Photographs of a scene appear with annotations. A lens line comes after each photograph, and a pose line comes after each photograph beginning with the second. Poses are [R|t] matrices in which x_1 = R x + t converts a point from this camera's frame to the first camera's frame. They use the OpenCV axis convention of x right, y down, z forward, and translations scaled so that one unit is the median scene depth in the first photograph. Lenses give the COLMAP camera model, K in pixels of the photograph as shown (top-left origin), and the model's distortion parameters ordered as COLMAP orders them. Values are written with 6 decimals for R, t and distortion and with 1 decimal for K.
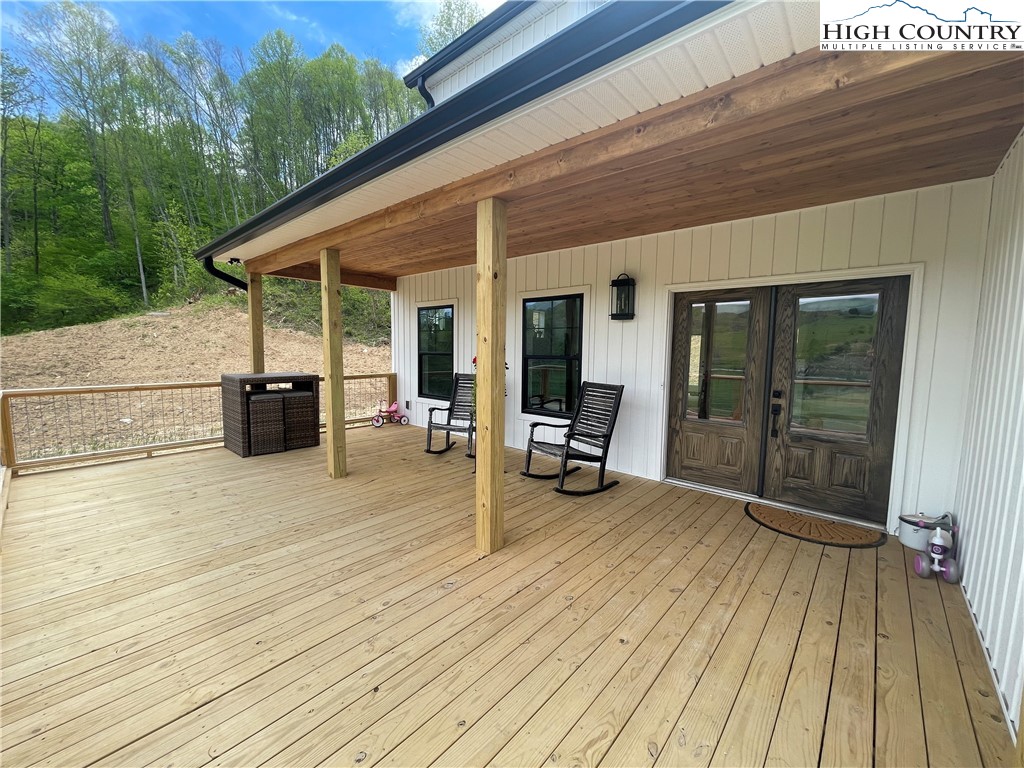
lens RADIAL K [[411.9, 0, 507.2], [0, 411.9, 385.7], [0, 0, 1]] dist [-0.001928, -0.000180]
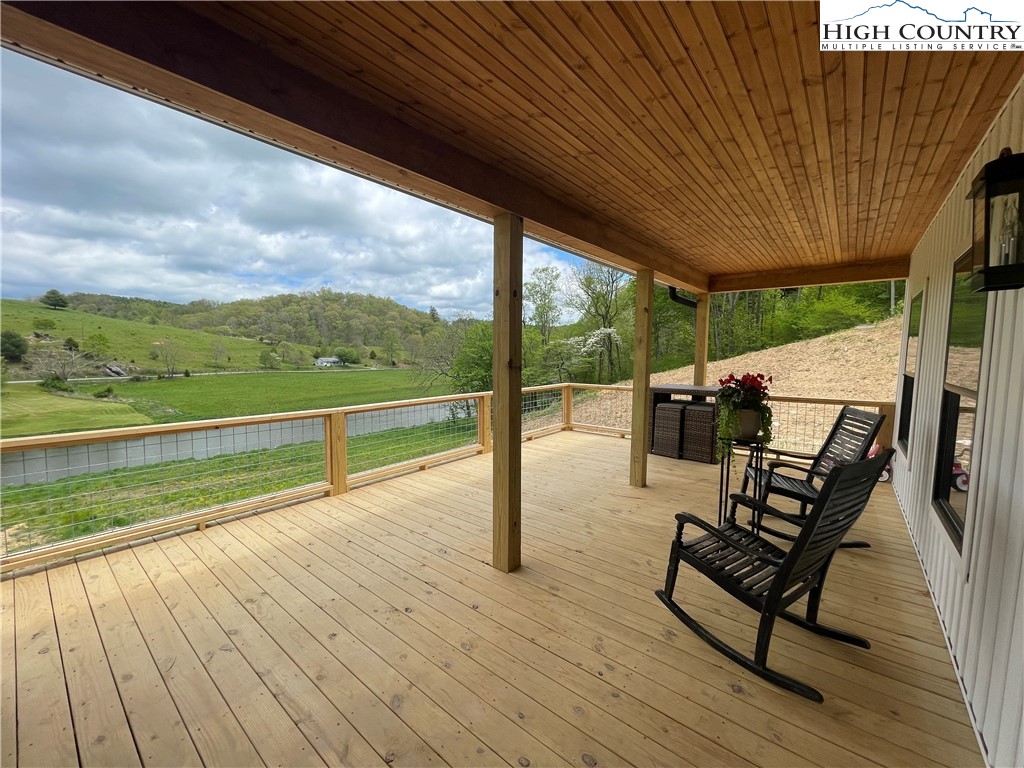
lens RADIAL K [[411.9, 0, 505.6], [0, 411.9, 386.1], [0, 0, 1]] dist [-0.001928, -0.000180]
pose [[0.046720, 0.071505, -0.996345, 0.670018], [-0.103121, 0.992451, 0.066390, -0.071889], [0.993571, 0.099642, 0.053740, 0.668168]]
